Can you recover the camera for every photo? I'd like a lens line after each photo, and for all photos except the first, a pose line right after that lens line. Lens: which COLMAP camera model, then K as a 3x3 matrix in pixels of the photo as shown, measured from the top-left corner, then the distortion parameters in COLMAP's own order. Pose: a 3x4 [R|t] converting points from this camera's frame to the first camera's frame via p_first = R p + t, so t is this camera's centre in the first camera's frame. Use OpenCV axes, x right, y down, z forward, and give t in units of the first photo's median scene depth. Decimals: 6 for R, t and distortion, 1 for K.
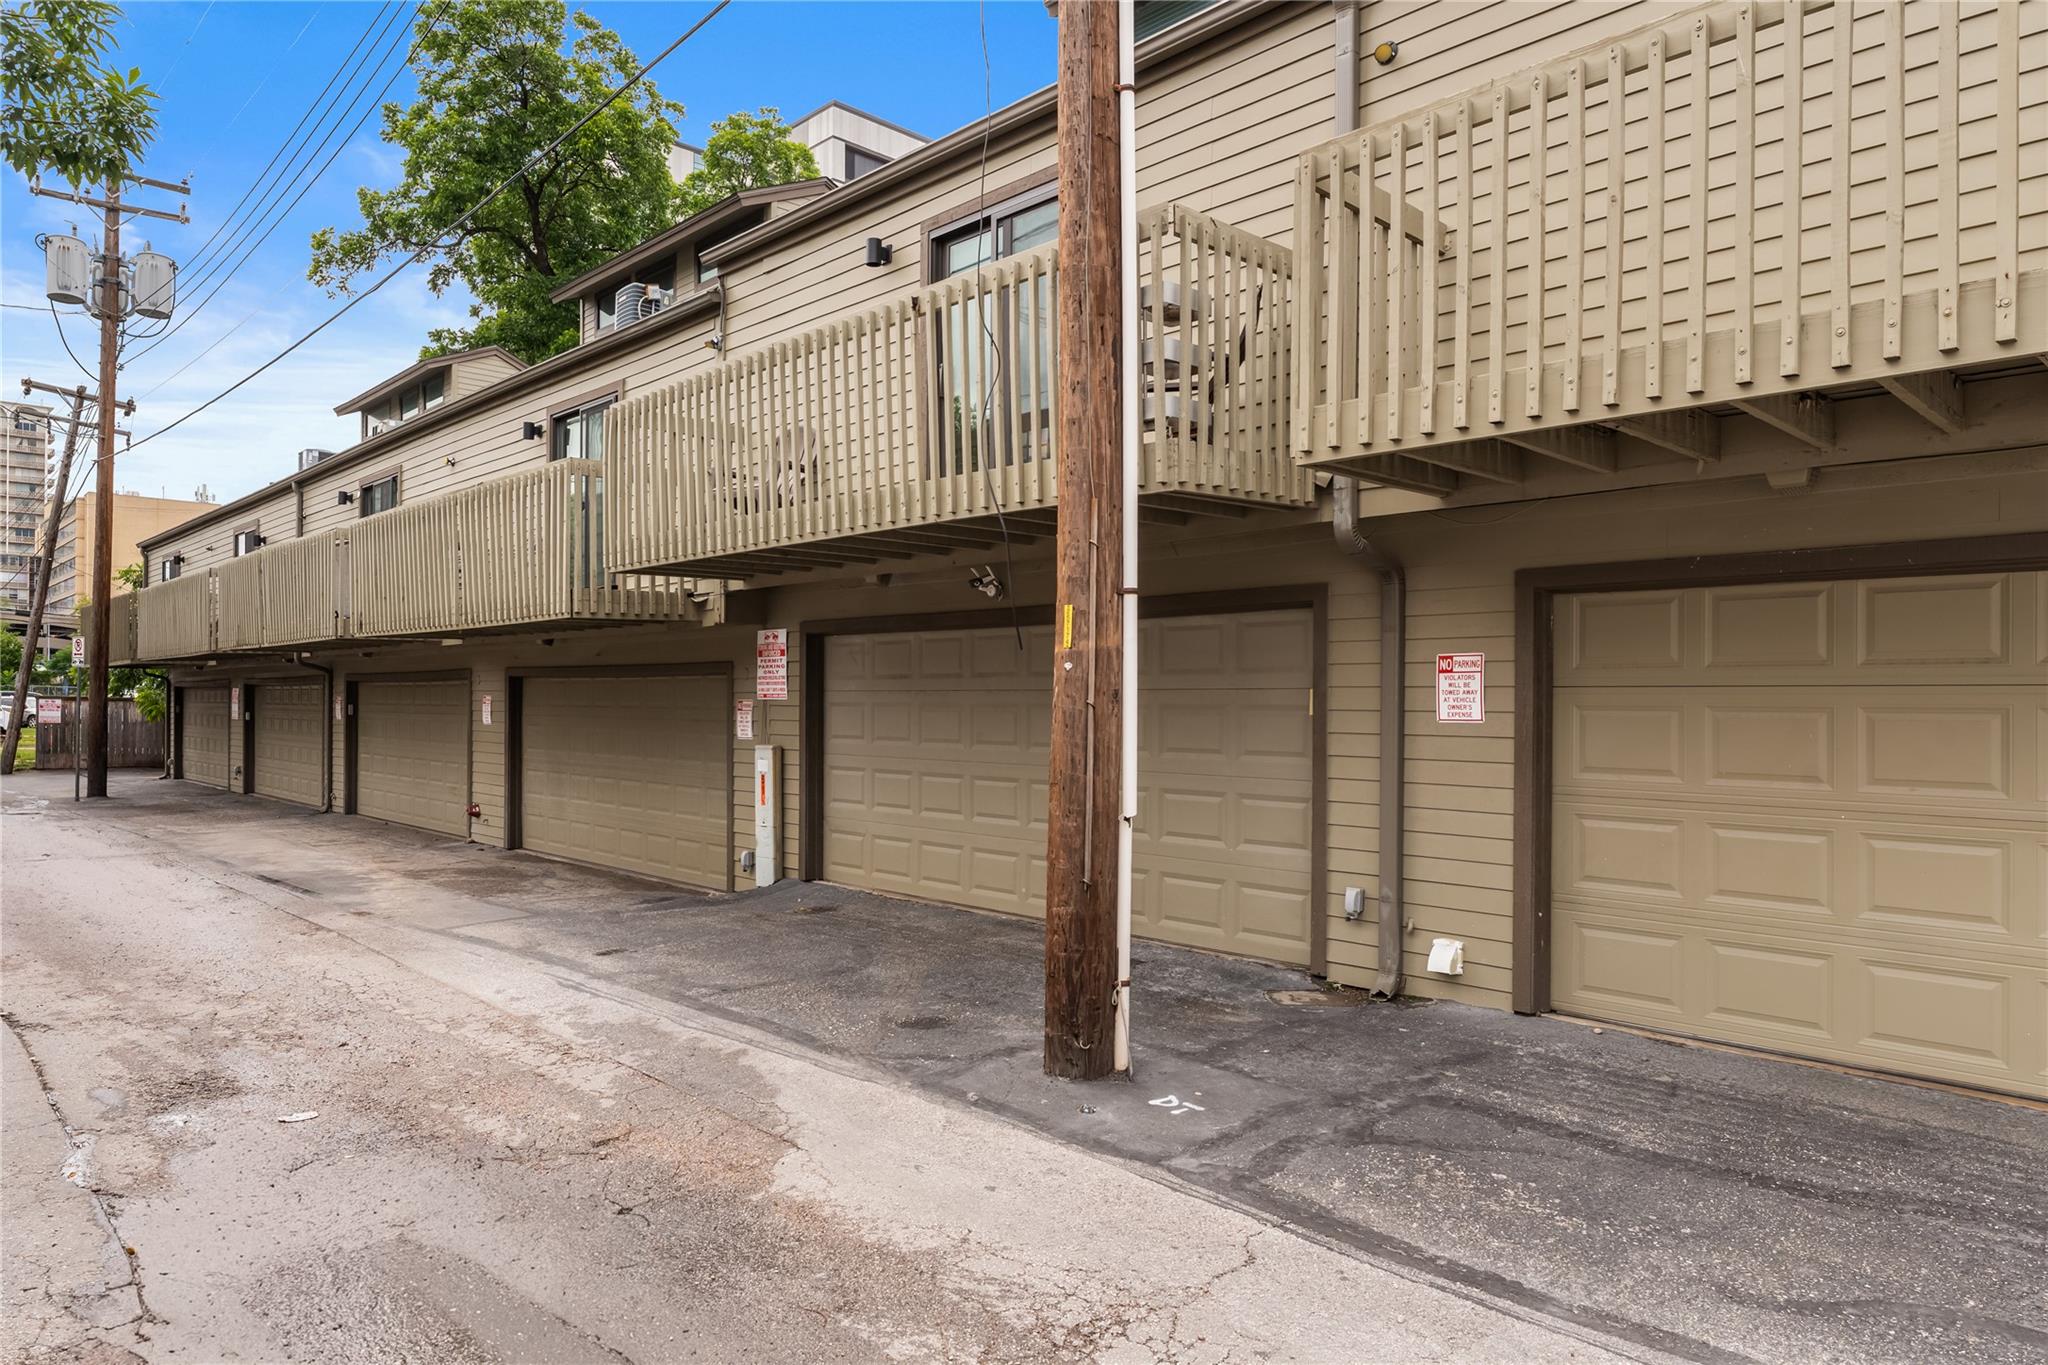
lens RADIAL K [[1296.6, 0, 960.8], [0, 1296.6, 682.4], [0, 0, 1]] dist [0.001432, -0.000154]
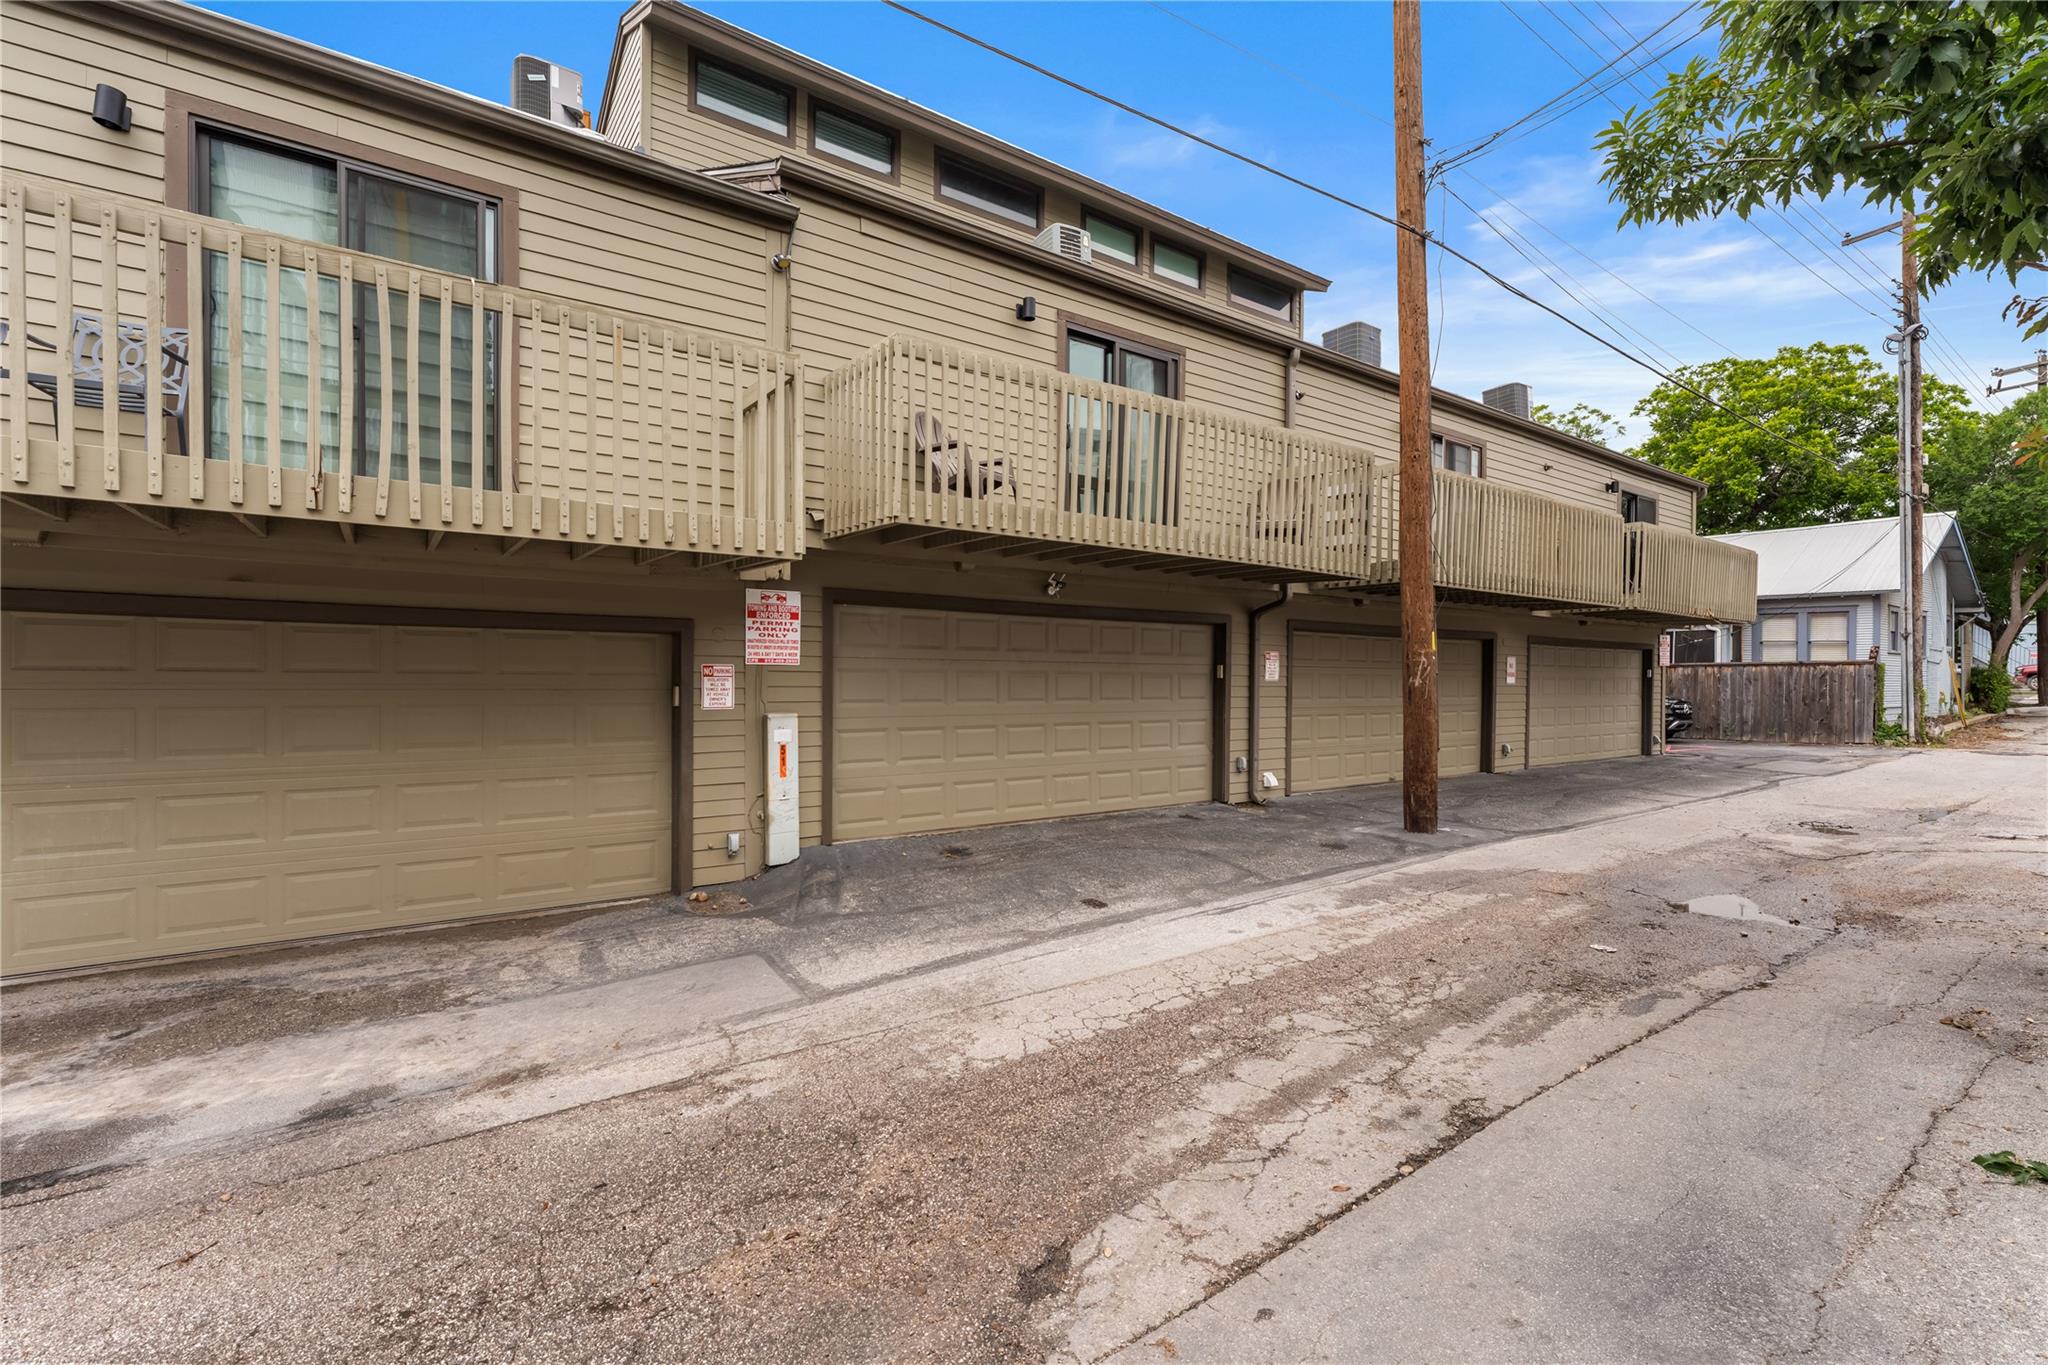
lens RADIAL K [[889.0, 0, 1024.0], [0, 889.0, 682.5], [0, 0, 1]] dist [-0.000808, -0.000319]
pose [[0.116507, -0.006666, 0.993168, -1.061887], [-0.019726, 0.999765, 0.009024, 0.023252], [-0.992994, -0.020642, 0.116348, 1.036341]]
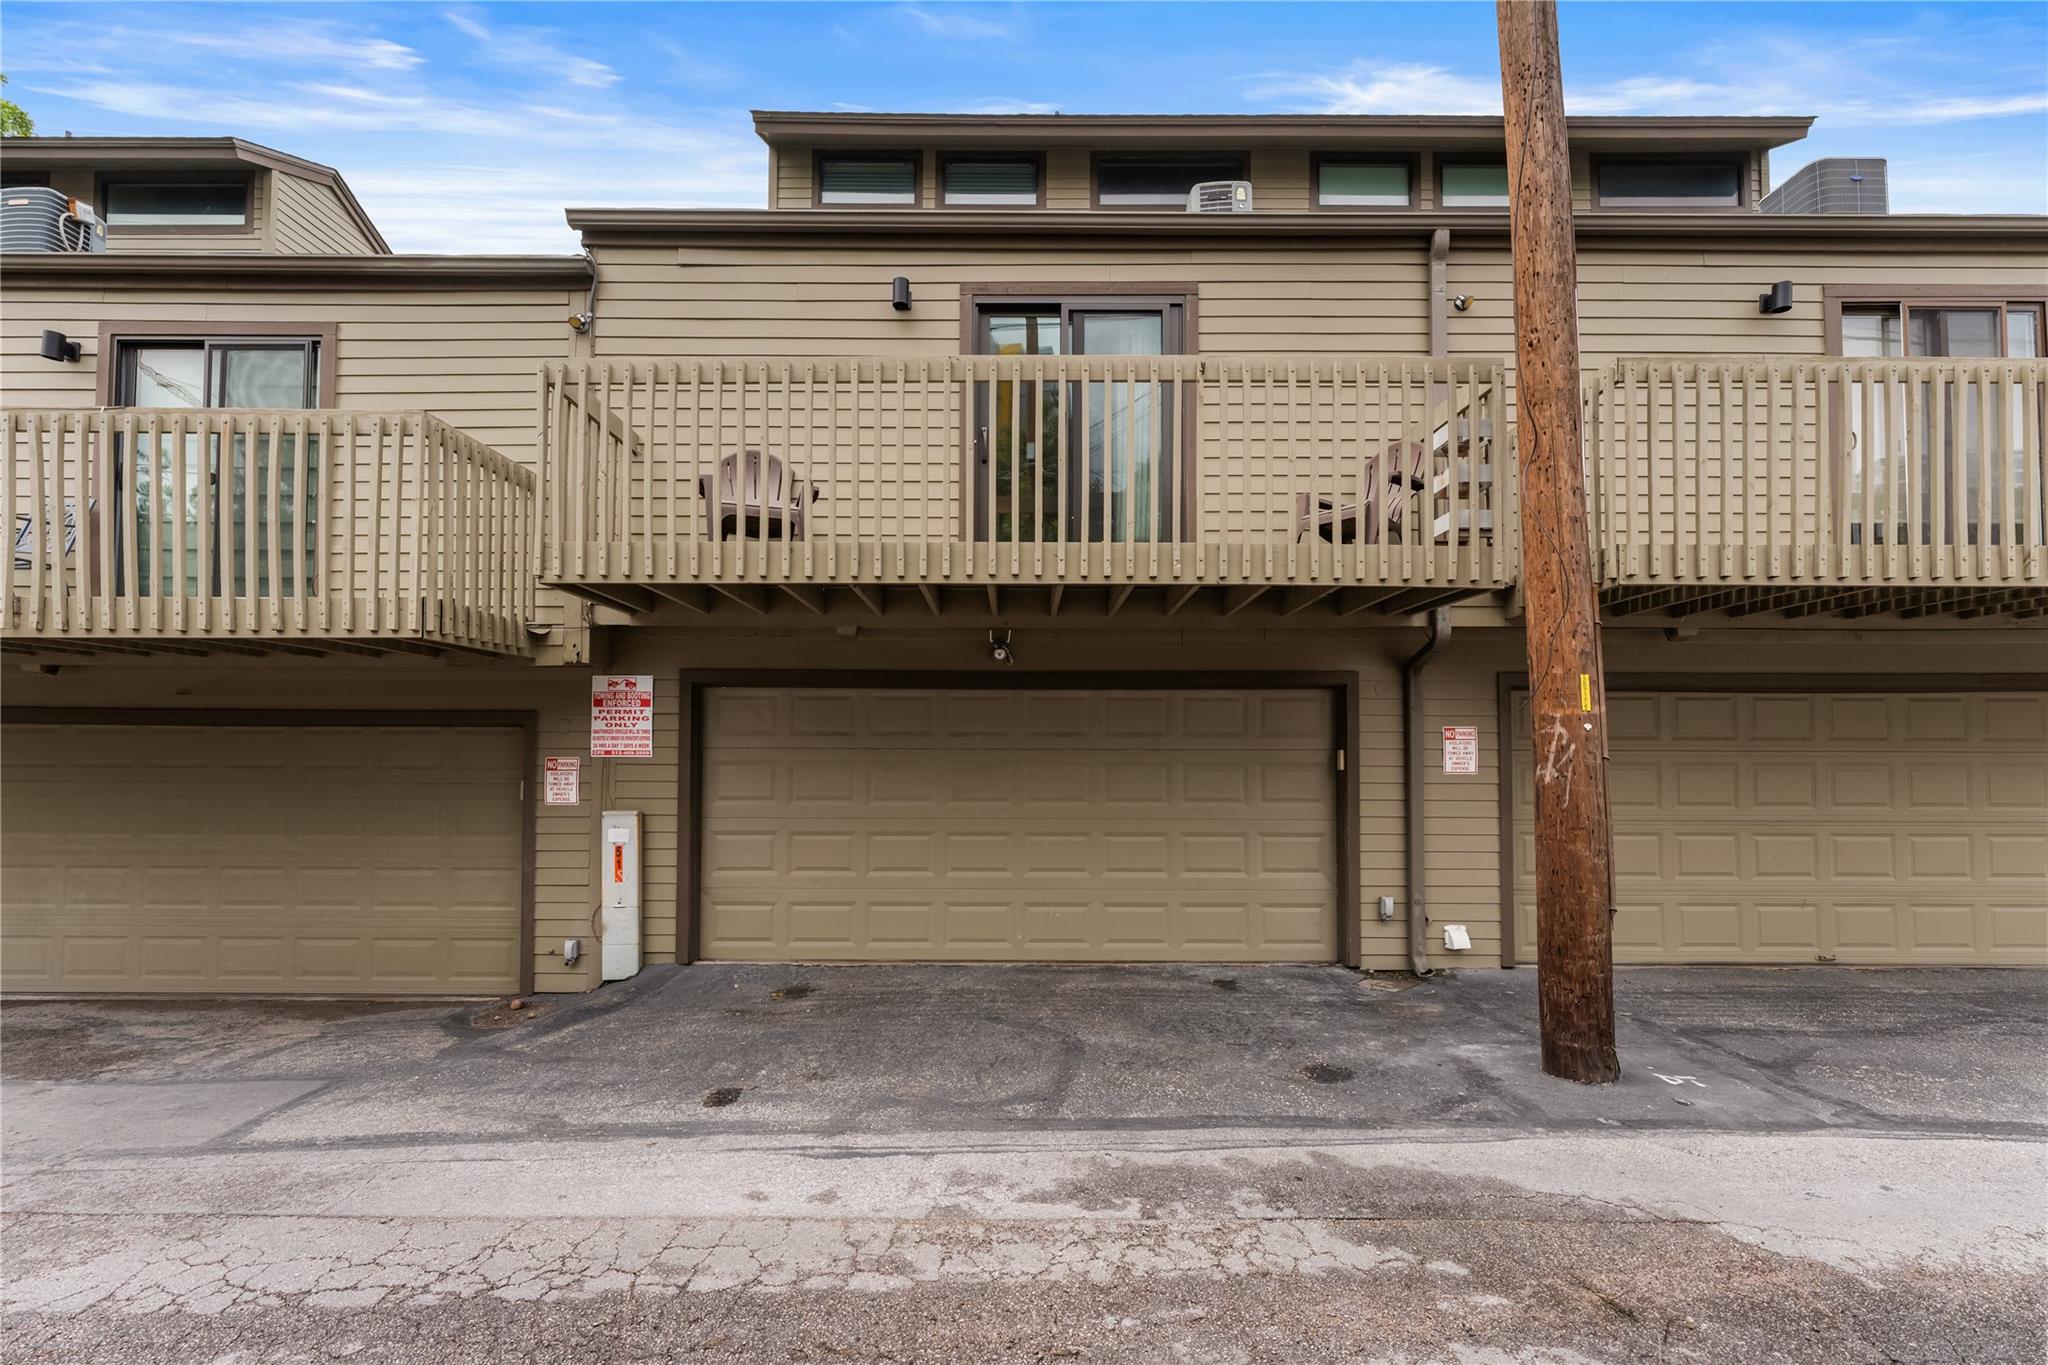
lens RADIAL K [[907.2, 0, 1021.7], [0, 907.2, 732.3], [0, 0, 1]] dist [-0.002111, -0.000160]
pose [[0.668769, 0.032853, 0.742744, -0.575458], [-0.011178, 0.999355, -0.034140, 0.019973], [-0.743387, 0.014529, 0.668704, 0.562093]]
